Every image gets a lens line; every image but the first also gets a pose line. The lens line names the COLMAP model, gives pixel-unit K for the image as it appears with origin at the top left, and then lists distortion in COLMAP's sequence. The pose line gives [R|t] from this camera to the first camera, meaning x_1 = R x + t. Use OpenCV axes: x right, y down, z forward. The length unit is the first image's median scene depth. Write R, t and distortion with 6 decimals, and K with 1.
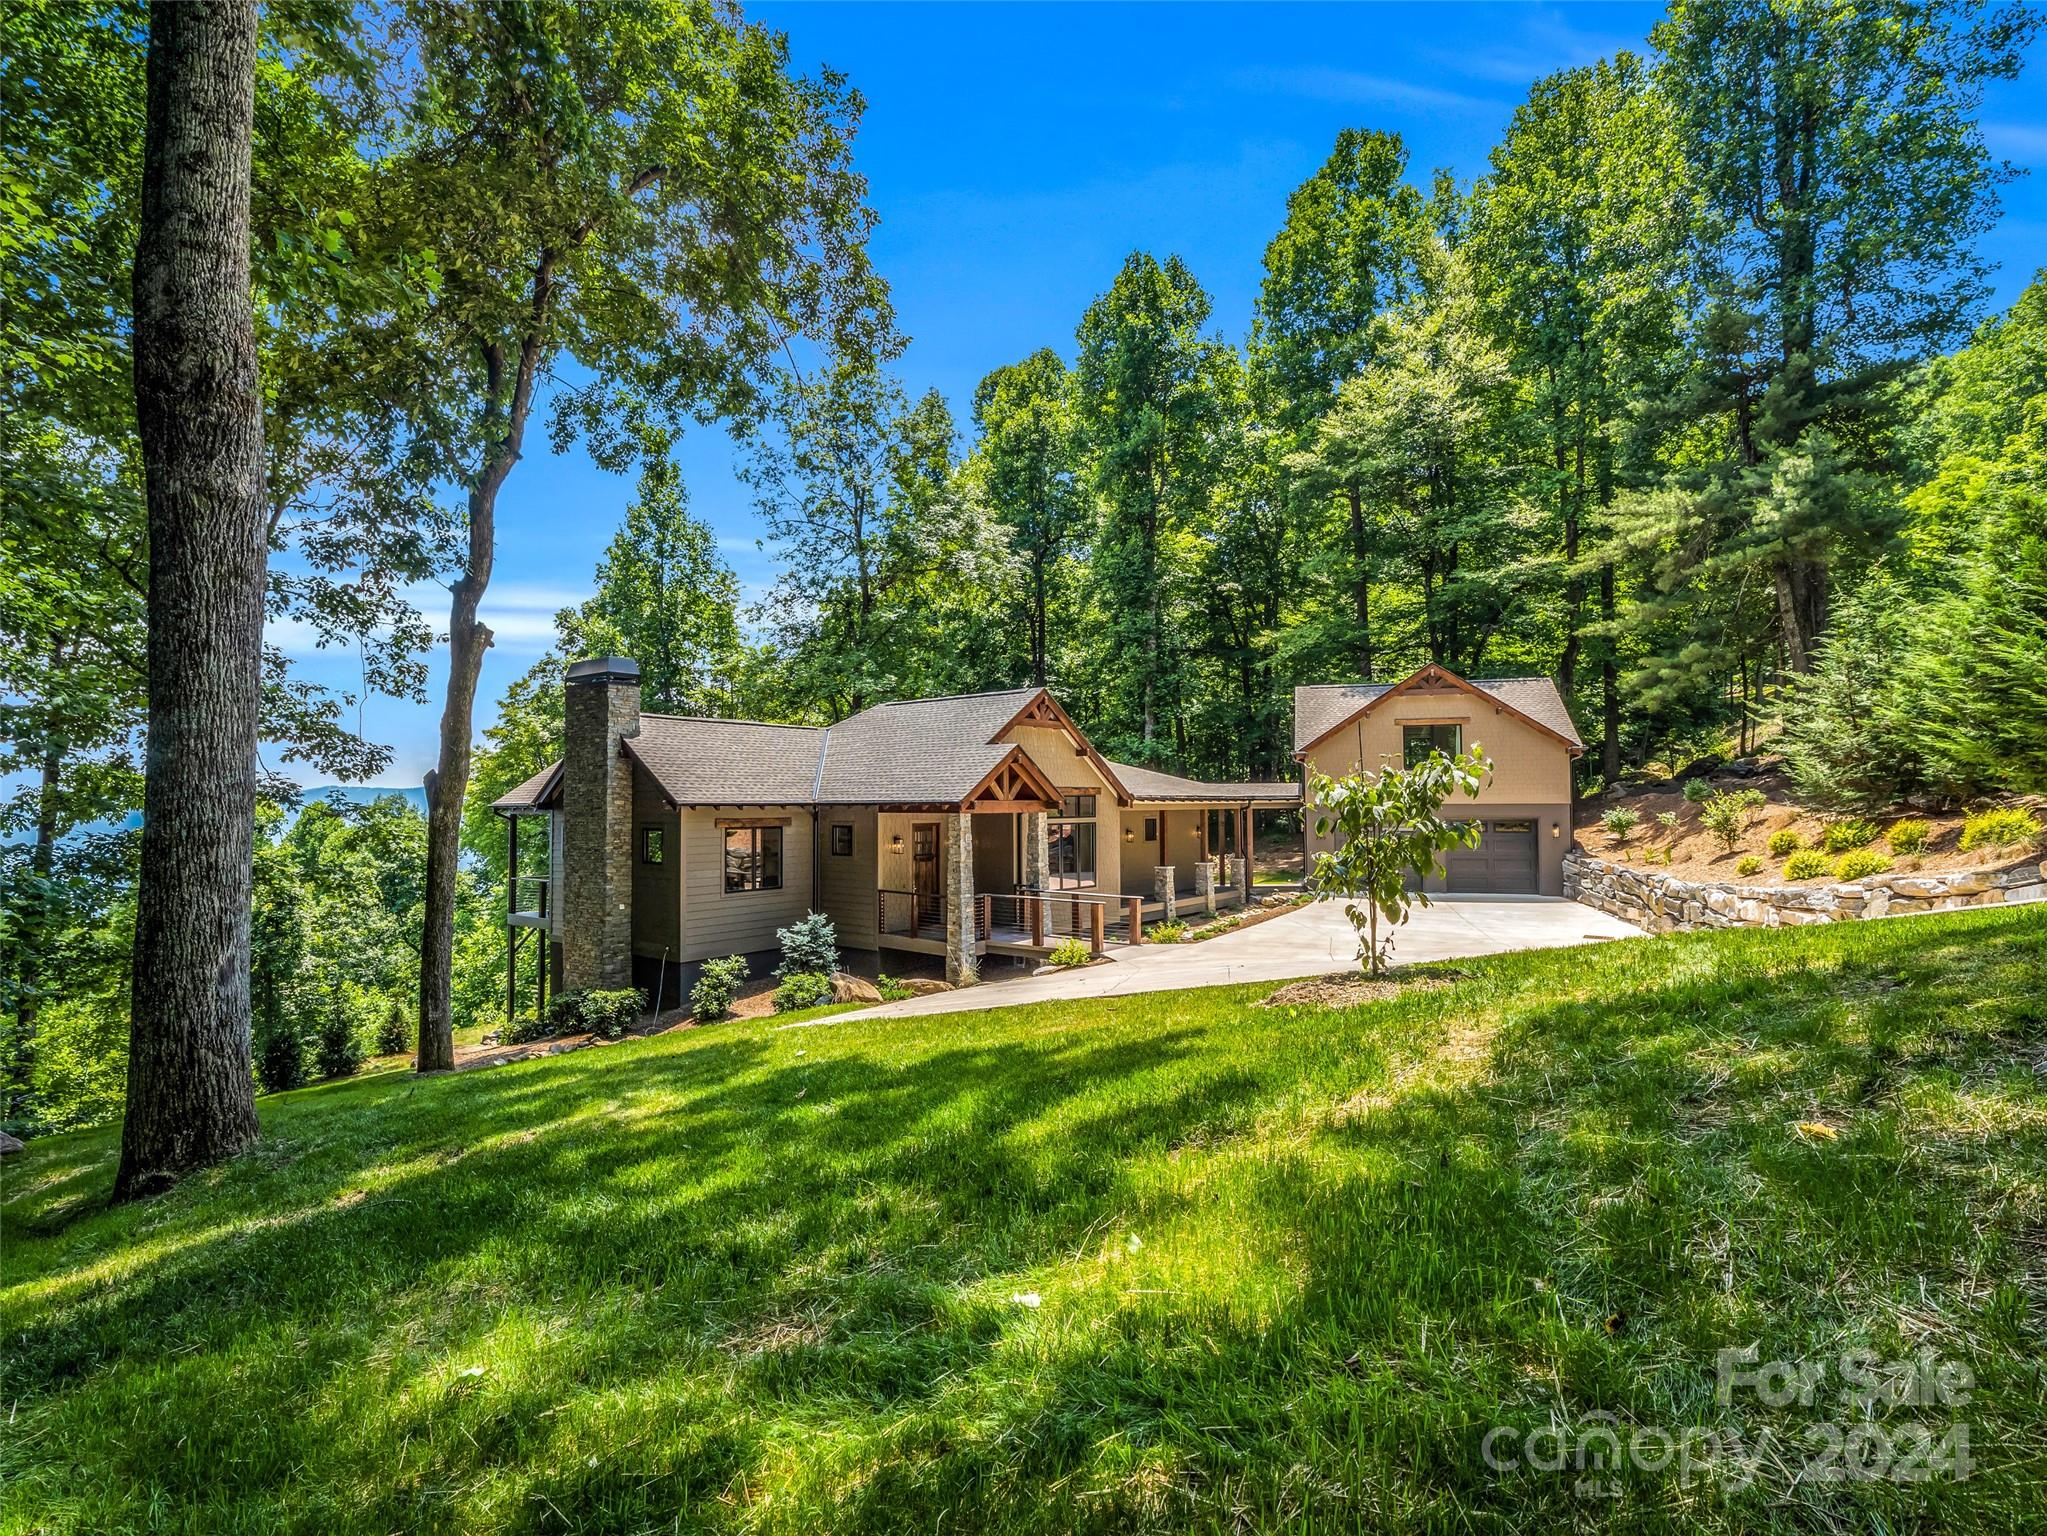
lens RADIAL K [[950.6, 0, 1008.5], [0, 950.6, 764.2], [0, 0, 1]] dist [-0.024687, -0.003084]
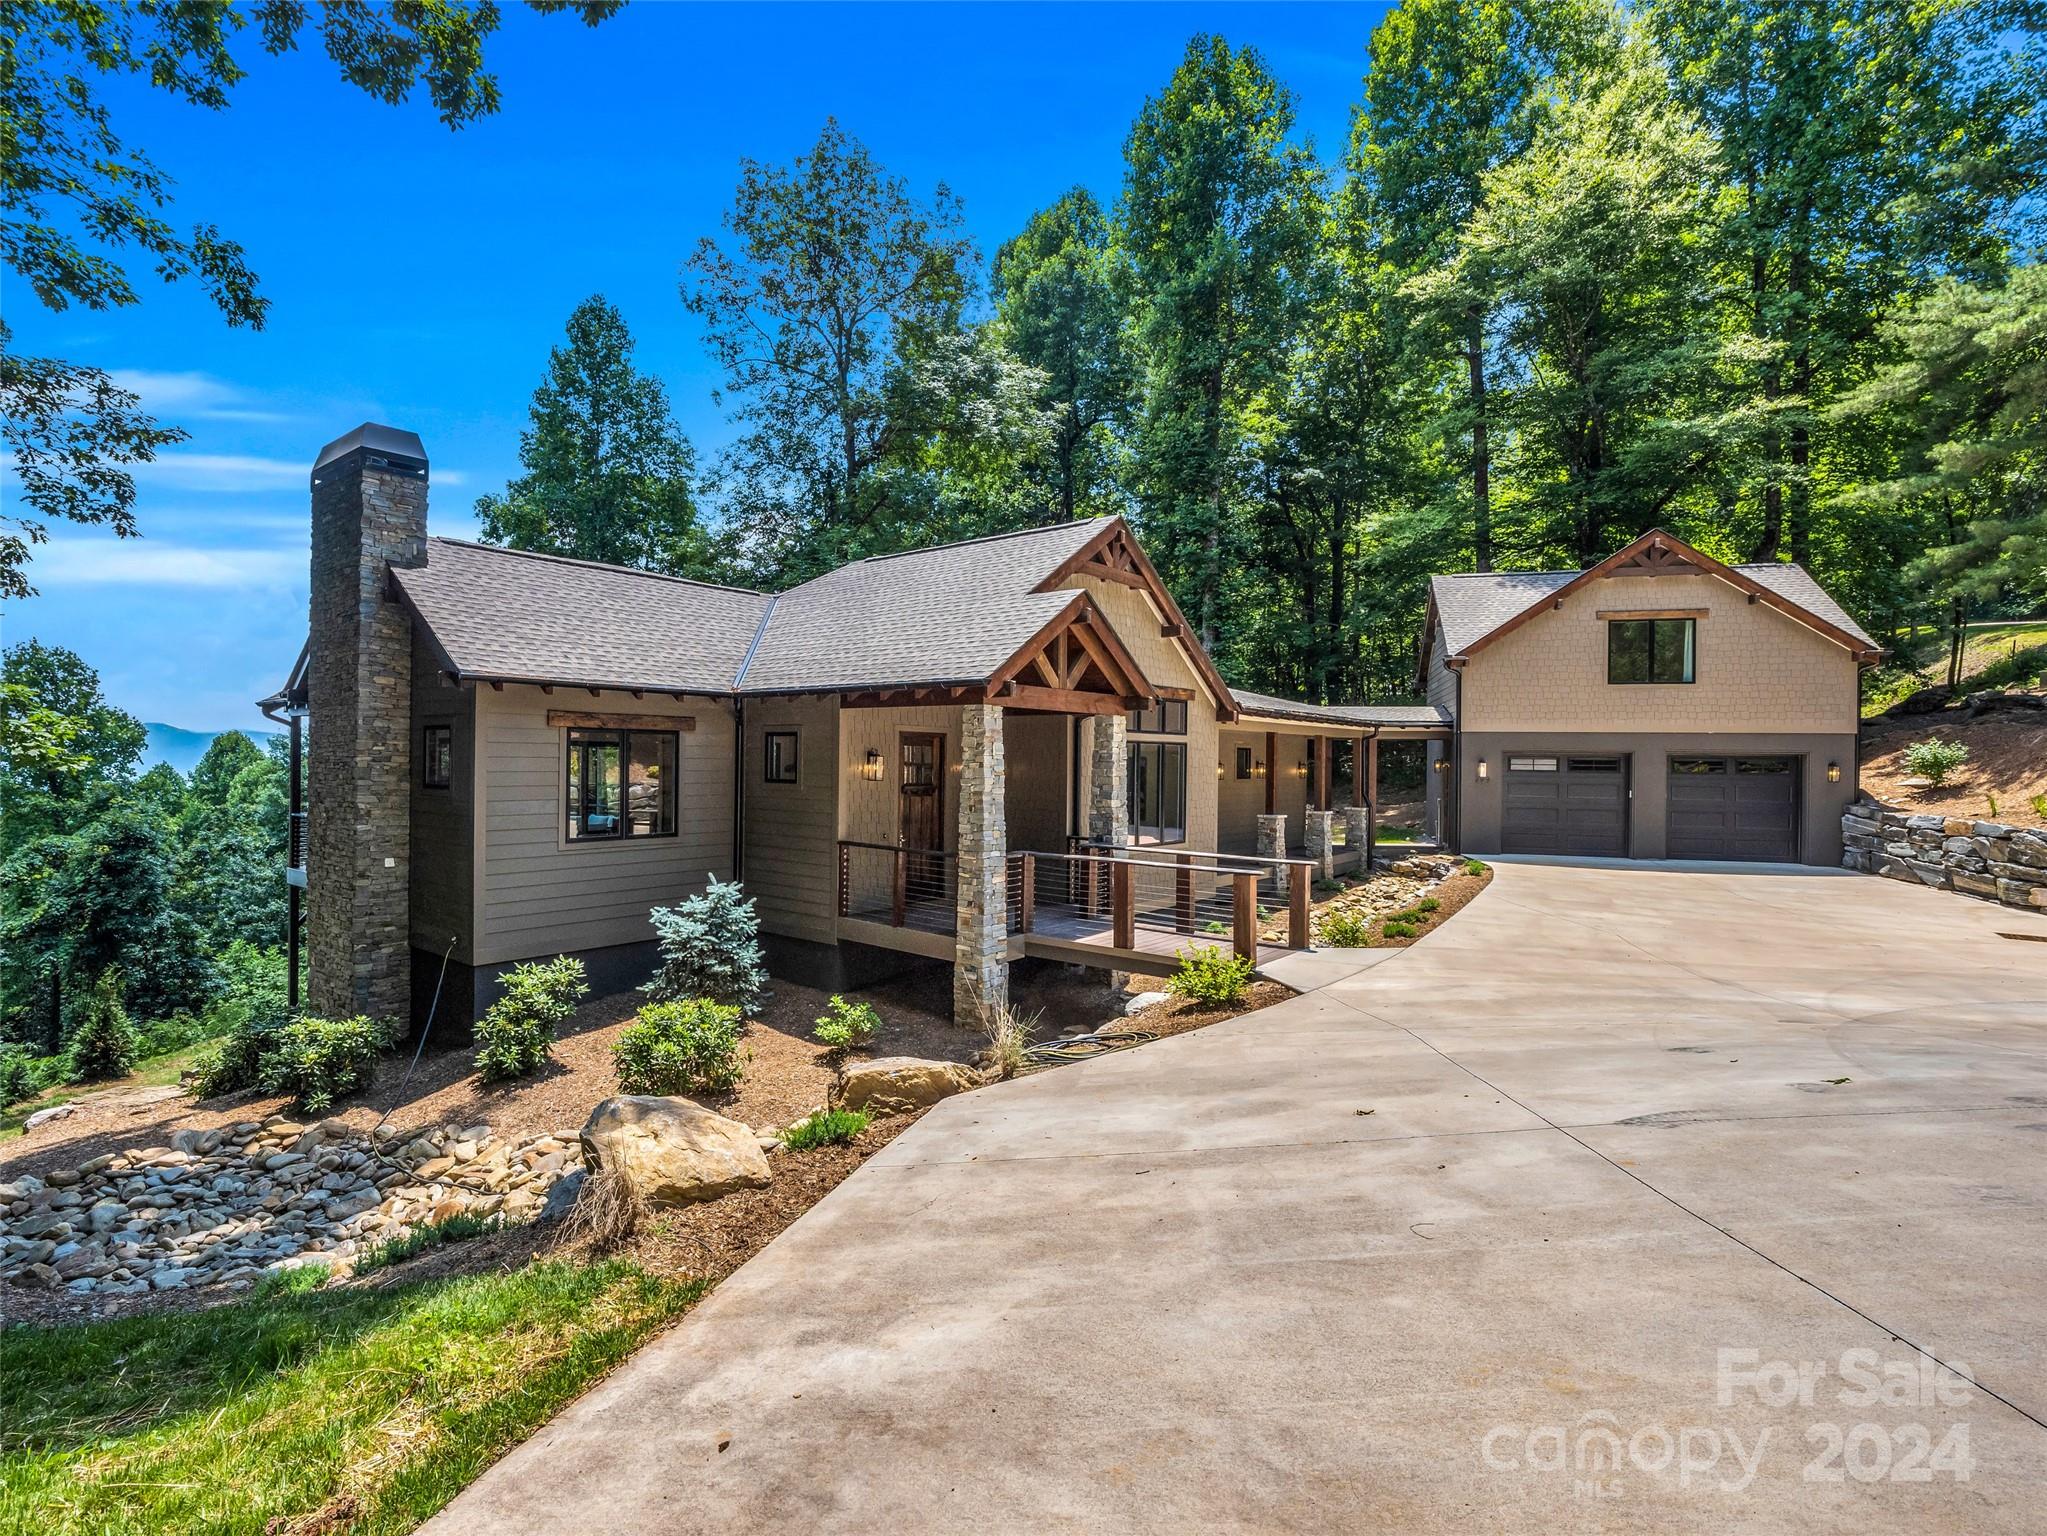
lens RADIAL K [[950.6, 0, 1003.0], [0, 950.6, 756.1], [0, 0, 1]] dist [-0.024687, -0.003084]
pose [[0.999835, 0.016002, -0.008585, -0.023724], [-0.015659, 0.999131, 0.038638, 0.041324], [0.009195, -0.038497, 0.999216, 0.309610]]
